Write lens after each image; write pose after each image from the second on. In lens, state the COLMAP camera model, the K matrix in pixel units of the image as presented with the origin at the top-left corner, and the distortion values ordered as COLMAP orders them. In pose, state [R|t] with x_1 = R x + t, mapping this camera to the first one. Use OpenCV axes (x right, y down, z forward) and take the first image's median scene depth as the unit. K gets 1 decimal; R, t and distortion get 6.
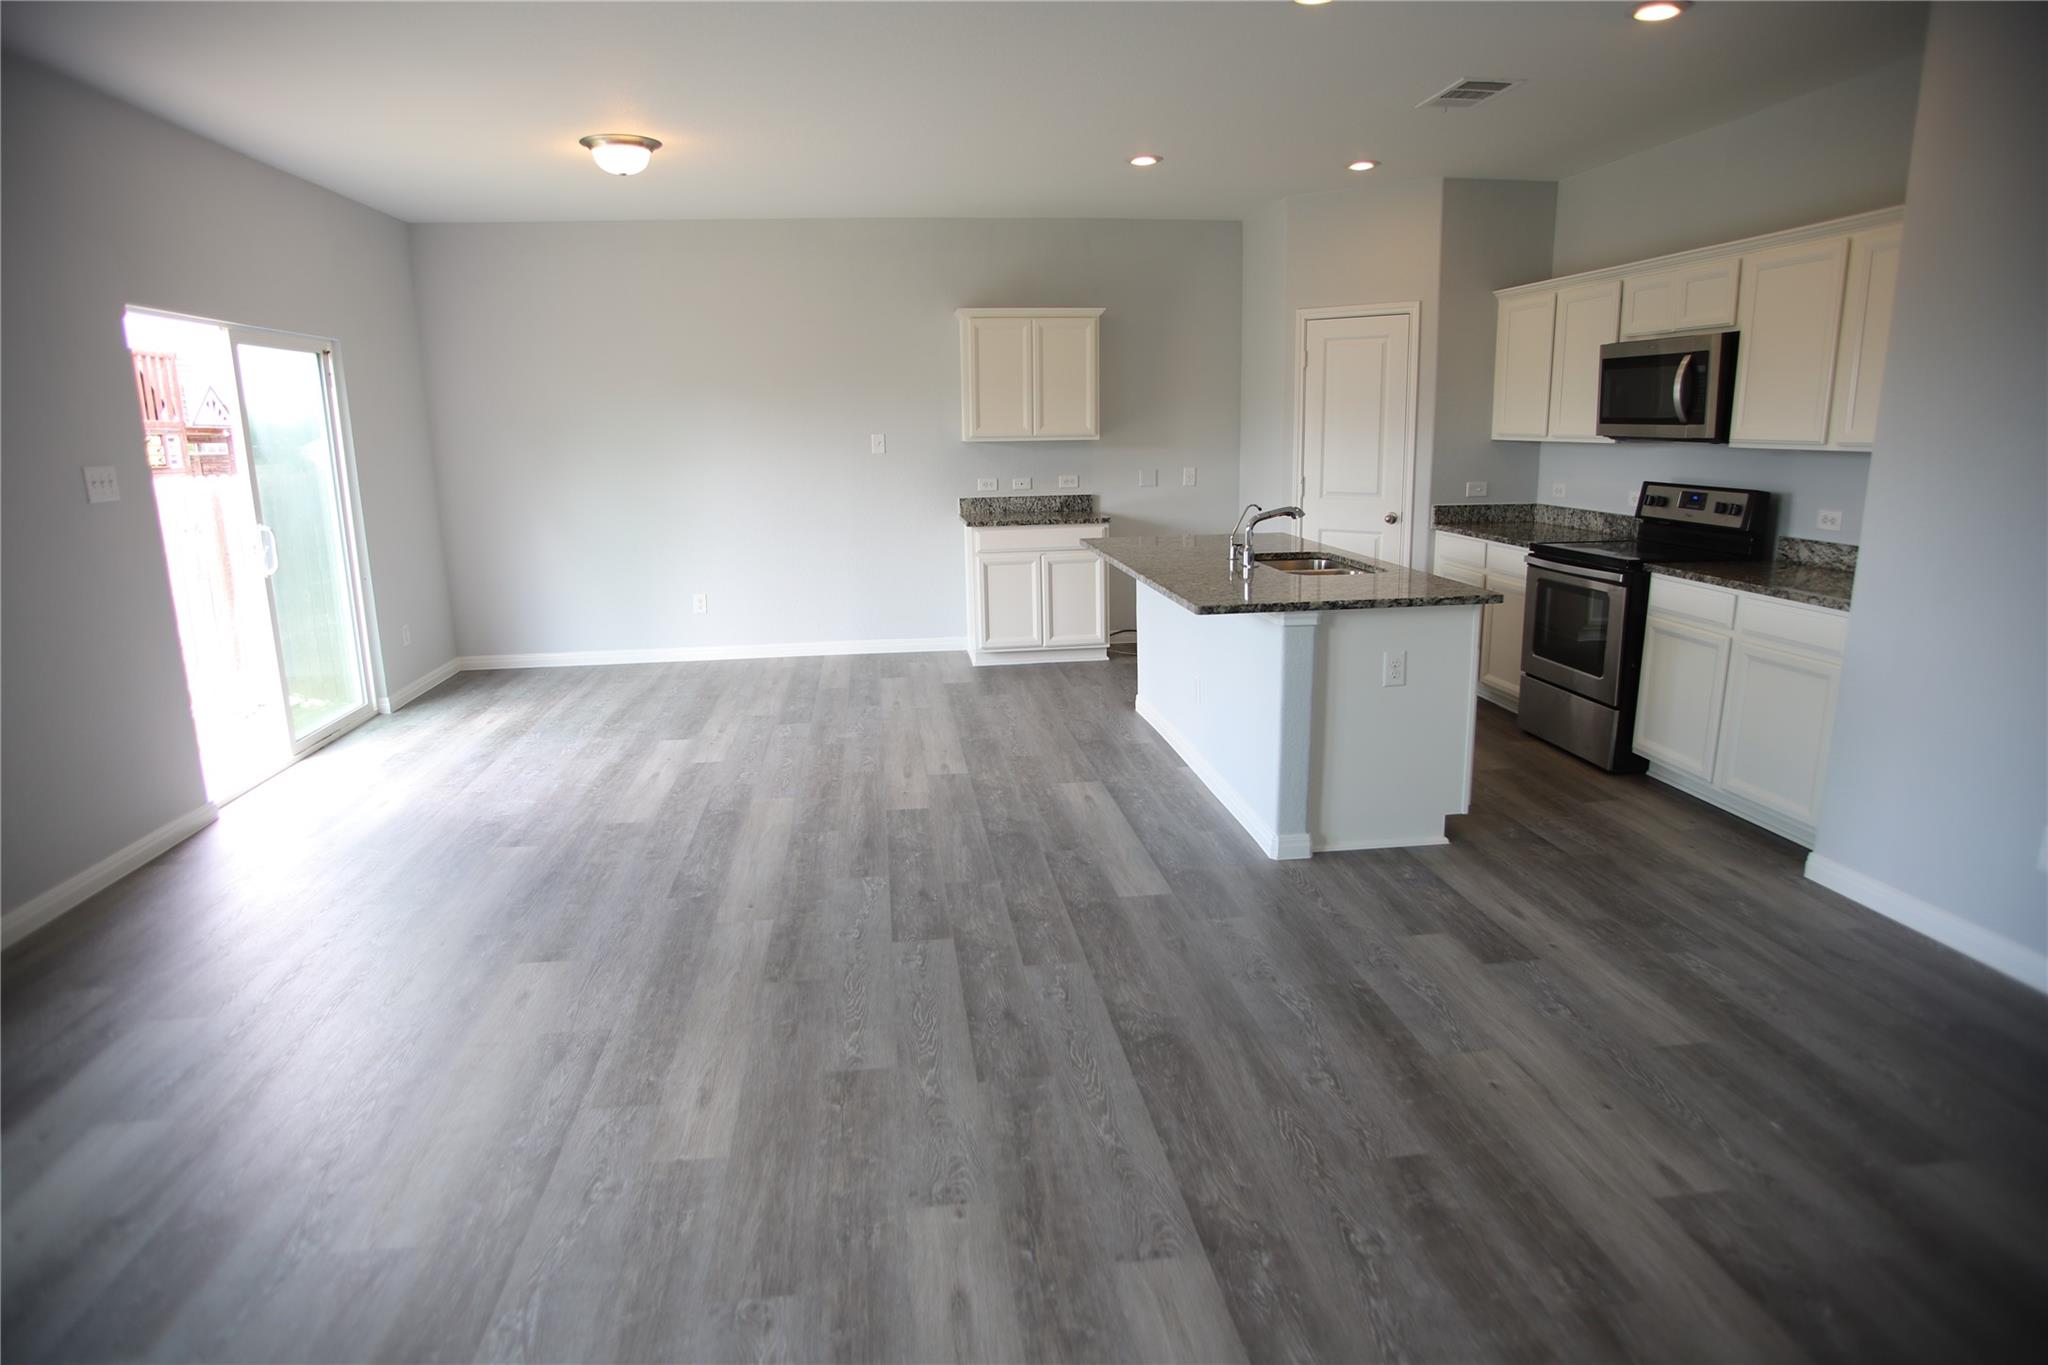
lens RADIAL K [[1167.3, 0, 1024.2], [0, 1167.3, 675.0], [0, 0, 1]] dist [-0.102395, 0.059226]
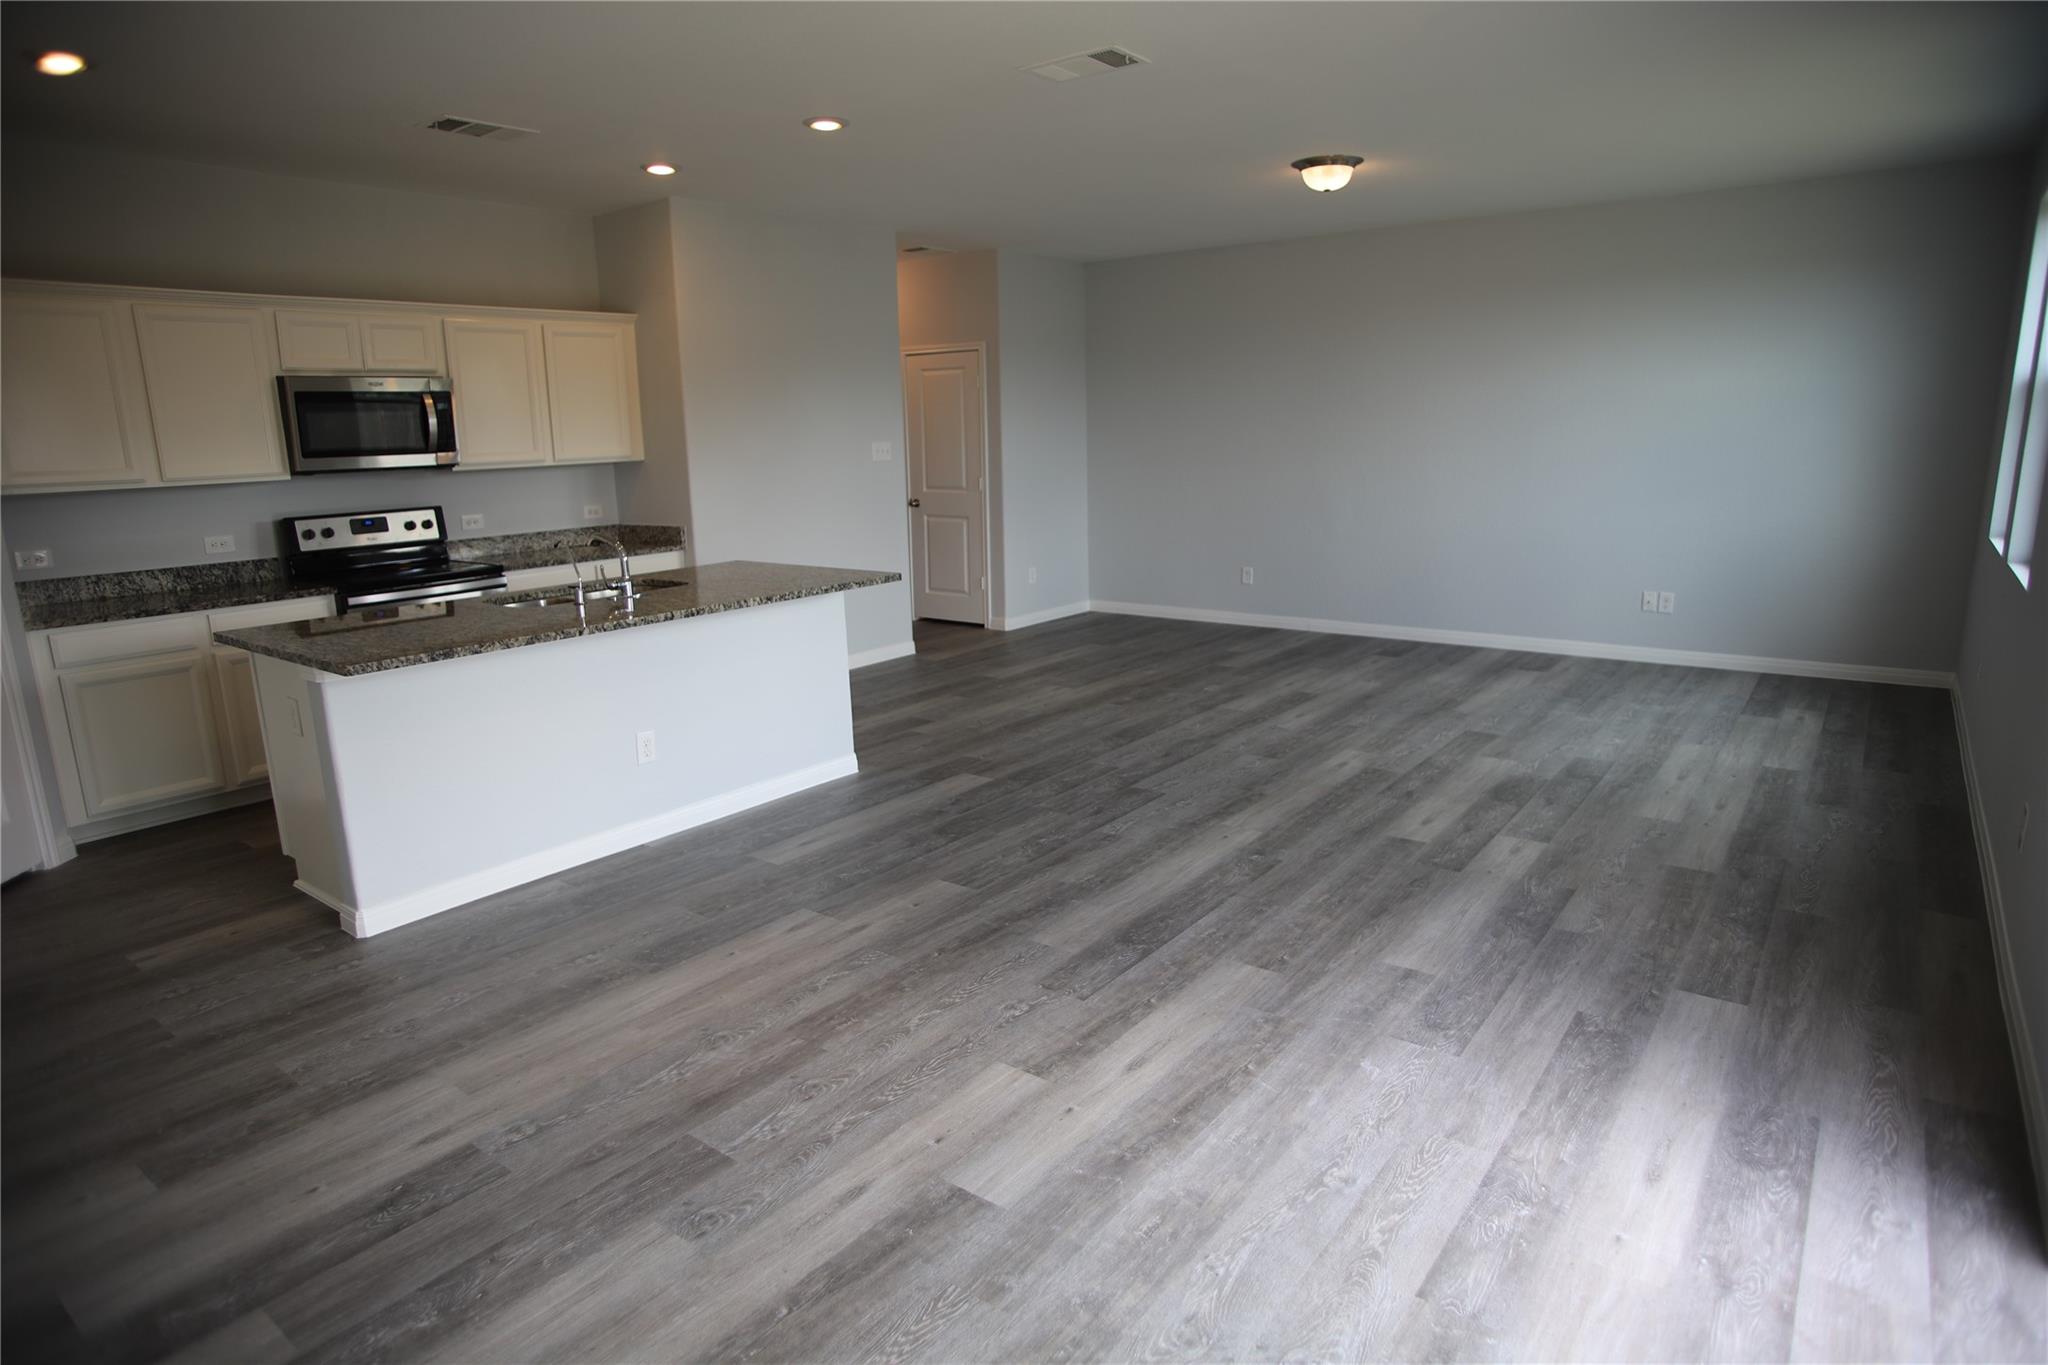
lens RADIAL K [[1167.3, 0, 1024.2], [0, 1167.3, 675.0], [0, 0, 1]] dist [-0.102395, 0.059226]
pose [[-0.710126, -0.111599, 0.695174, -0.704077], [0.186797, 0.922112, 0.338844, -0.301227], [-0.678843, 0.370479, -0.633970, 1.449379]]
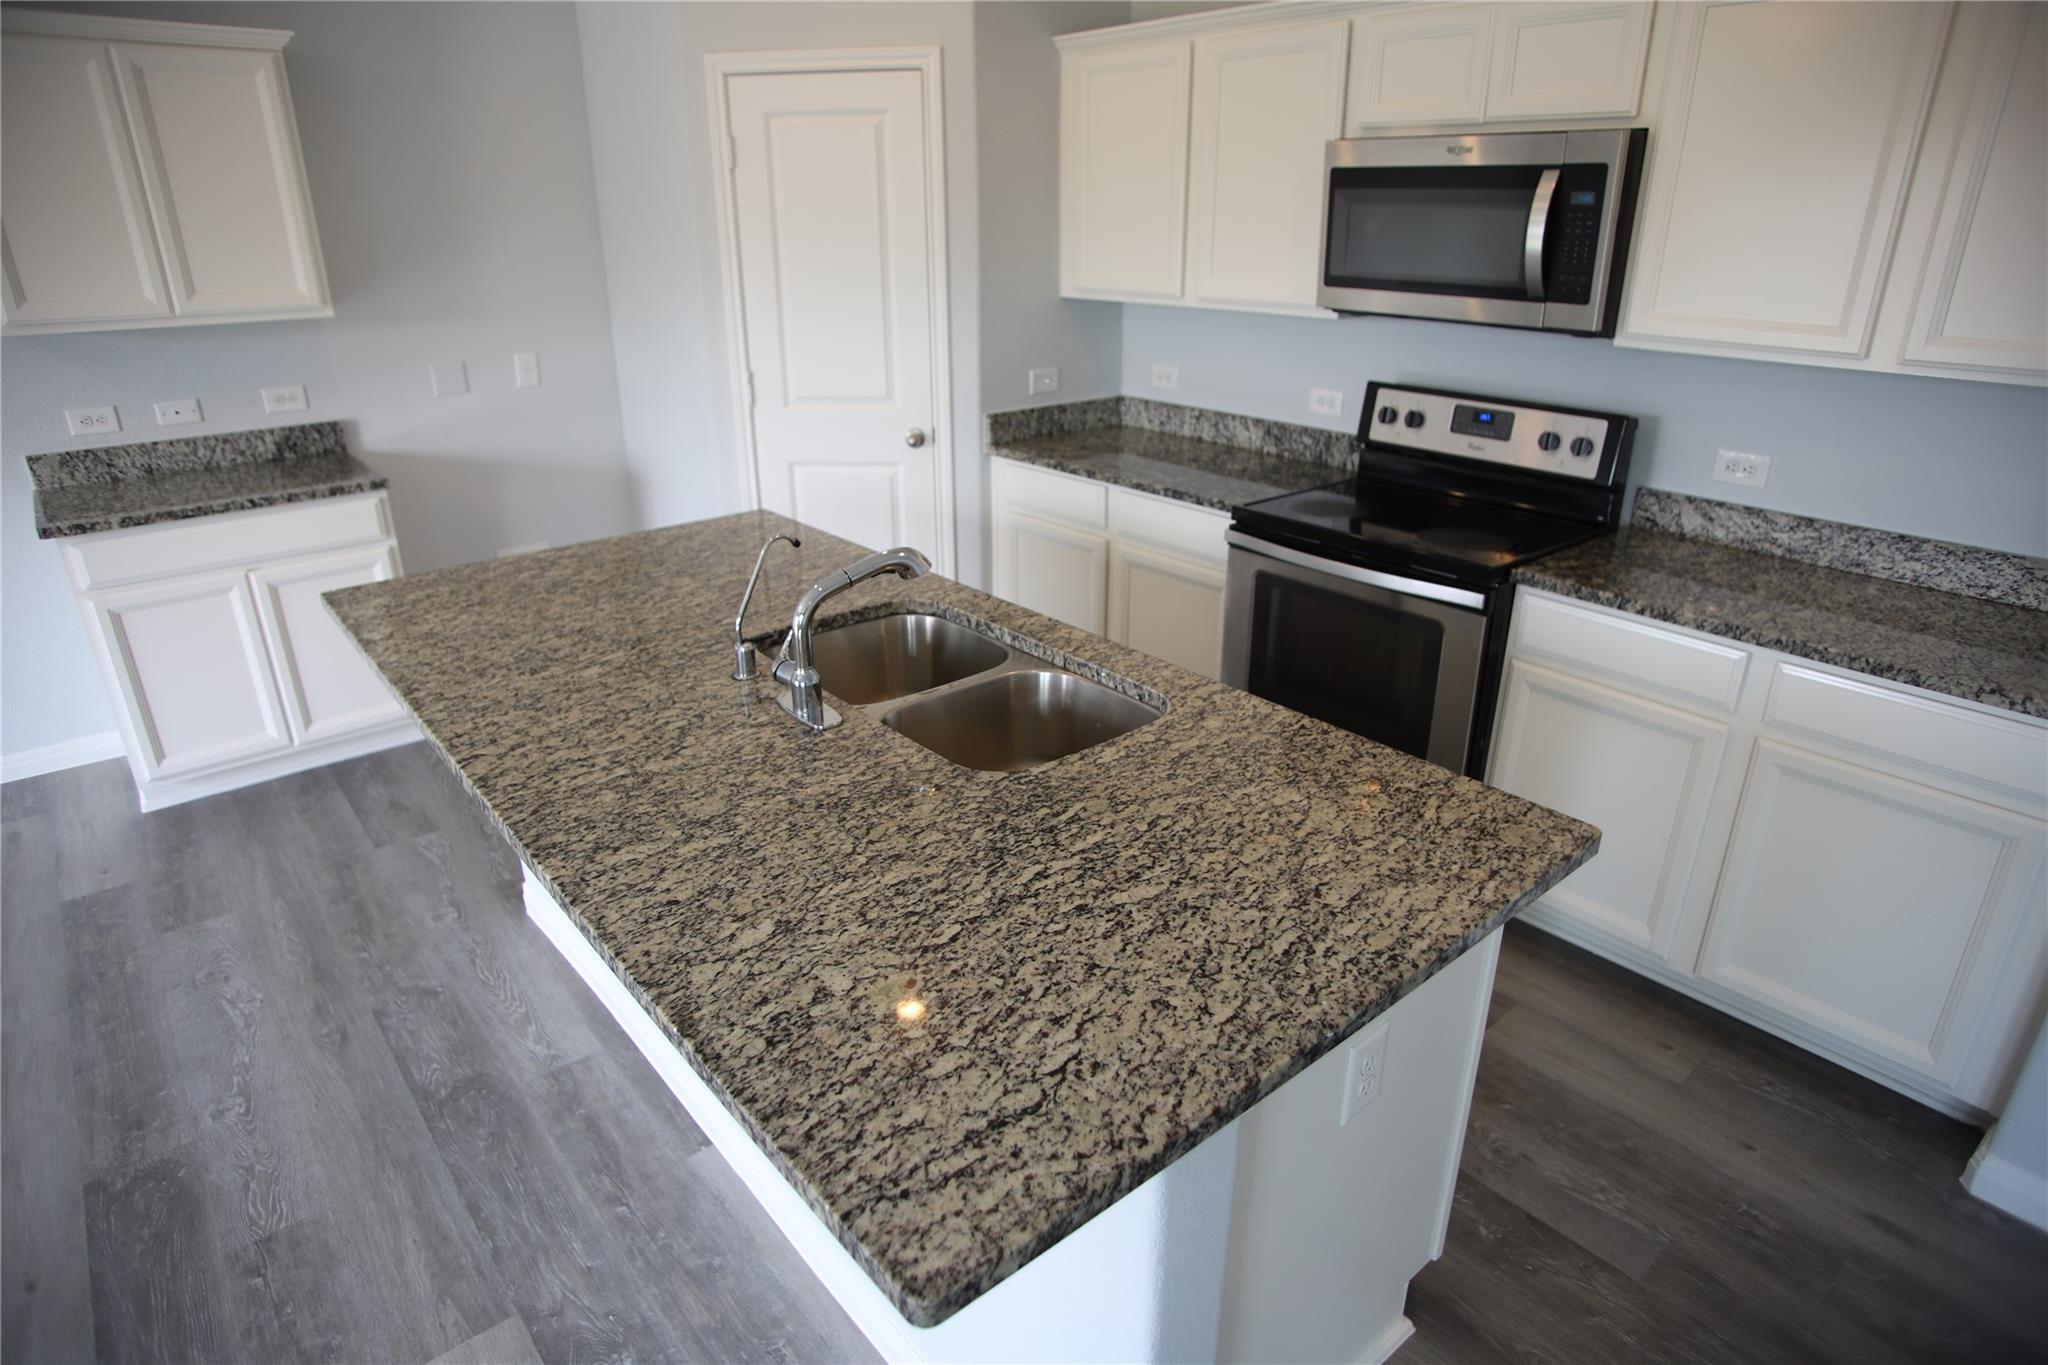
lens RADIAL K [[1167.3, 0, 1024.2], [0, 1167.3, 675.0], [0, 0, 1]] dist [-0.102395, 0.059226]
pose [[0.840483, -0.188754, 0.507899, 0.061835], [0.103921, 0.976115, 0.190789, -0.180633], [-0.531779, -0.107574, 0.840023, 0.667129]]
